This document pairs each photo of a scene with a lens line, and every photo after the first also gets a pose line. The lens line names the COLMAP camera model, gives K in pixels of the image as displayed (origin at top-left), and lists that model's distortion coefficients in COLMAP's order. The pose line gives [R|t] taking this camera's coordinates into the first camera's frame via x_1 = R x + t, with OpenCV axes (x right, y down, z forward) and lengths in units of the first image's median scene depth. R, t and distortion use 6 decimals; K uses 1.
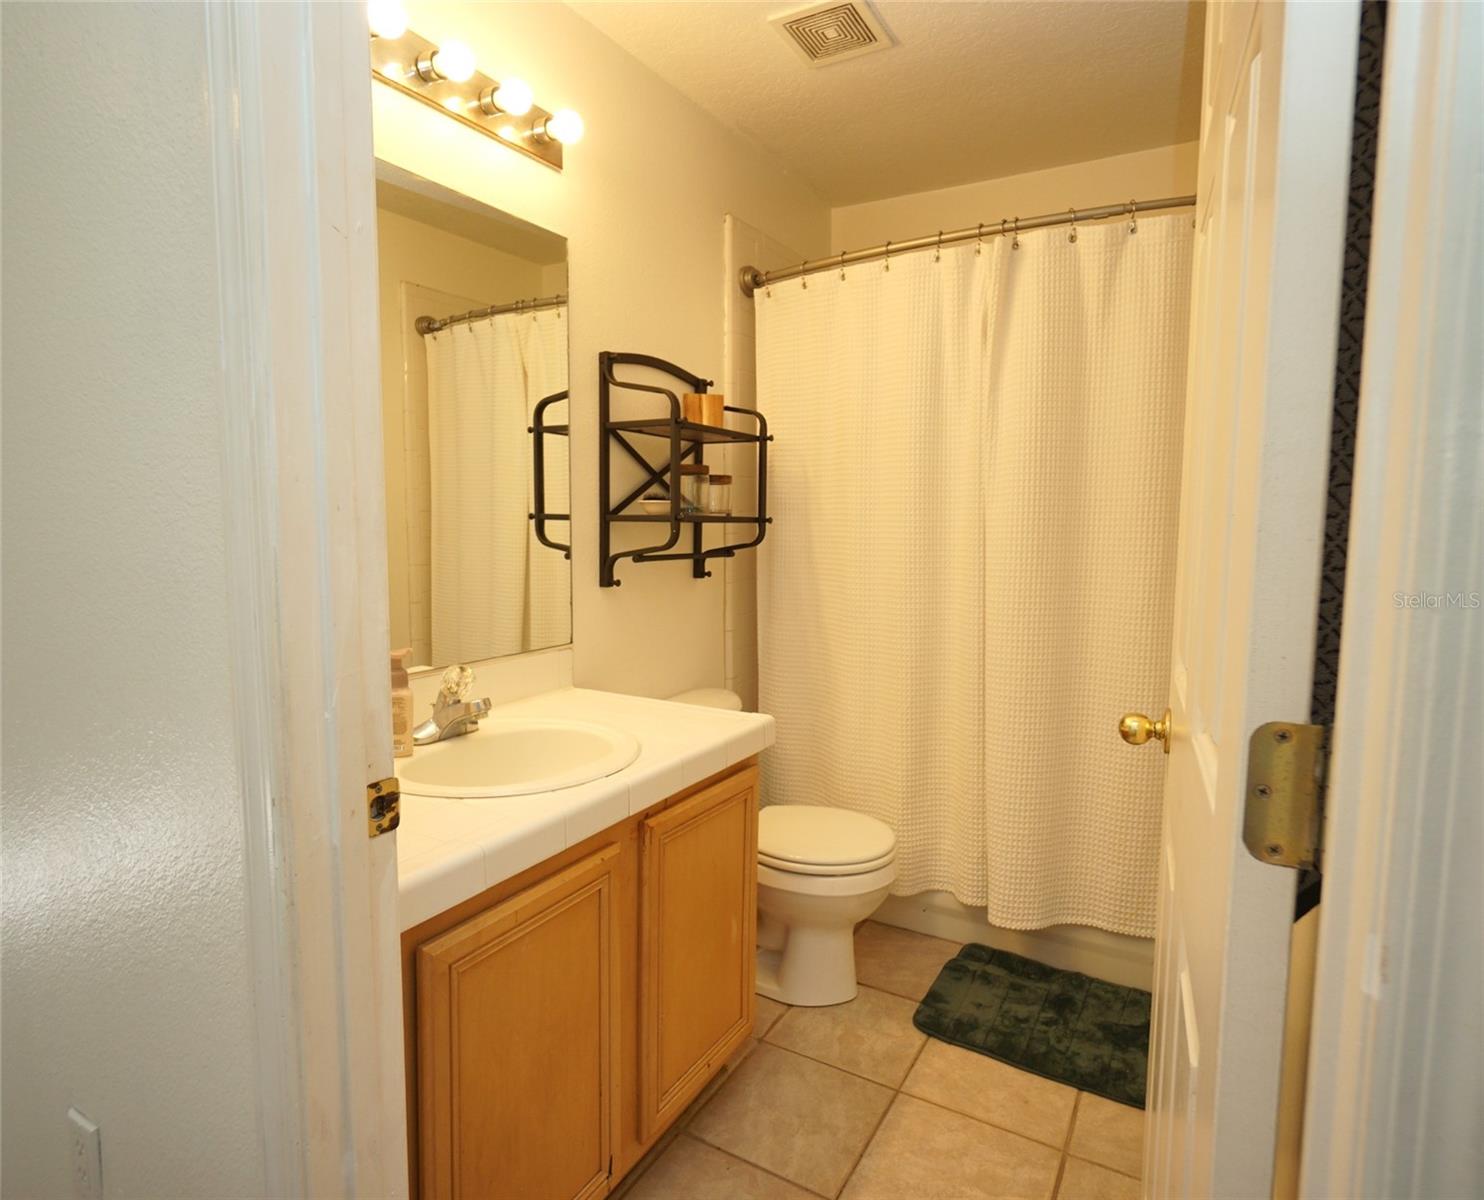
lens RADIAL K [[833.0, 0, 734.6], [0, 833.0, 592.2], [0, 0, 1]] dist [-0.012991, 0.011682]
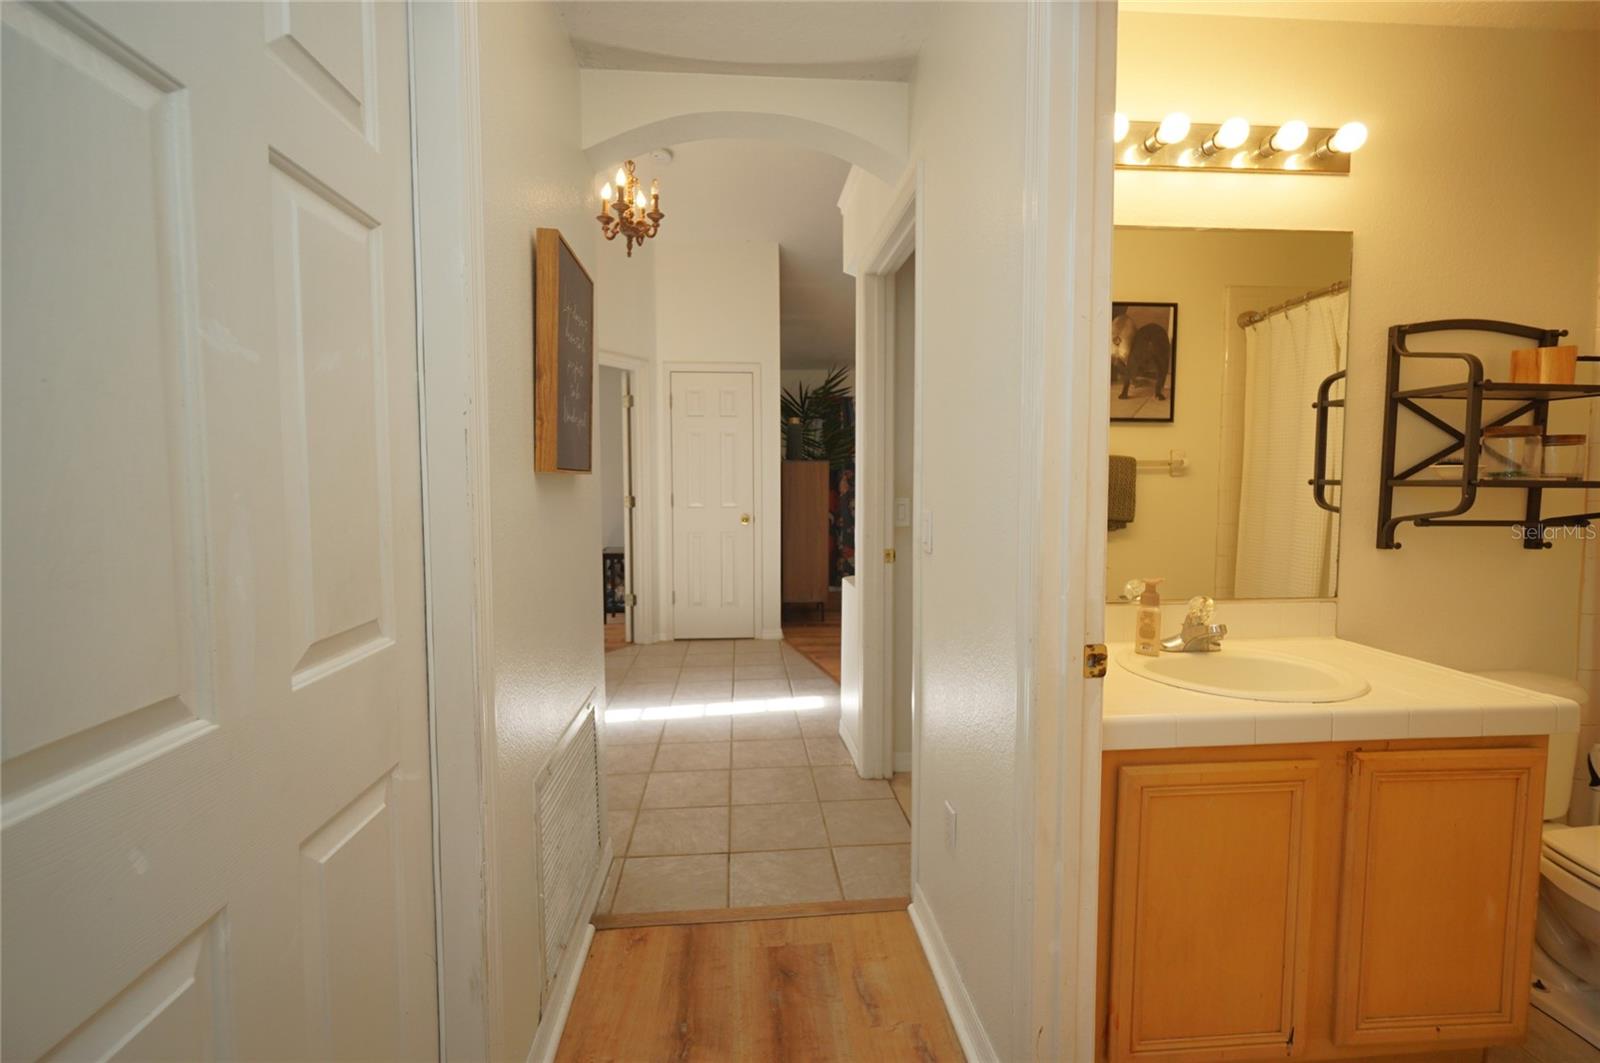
lens RADIAL K [[686.2, 0, 794.3], [0, 686.2, 527.6], [0, 0, 1]] dist [-0.010536, 0.002169]
pose [[0.567916, 0.048580, -0.821651, 0.136646], [-0.070395, 0.997466, 0.010319, 0.011157], [0.820071, 0.051980, 0.569897, -0.105914]]
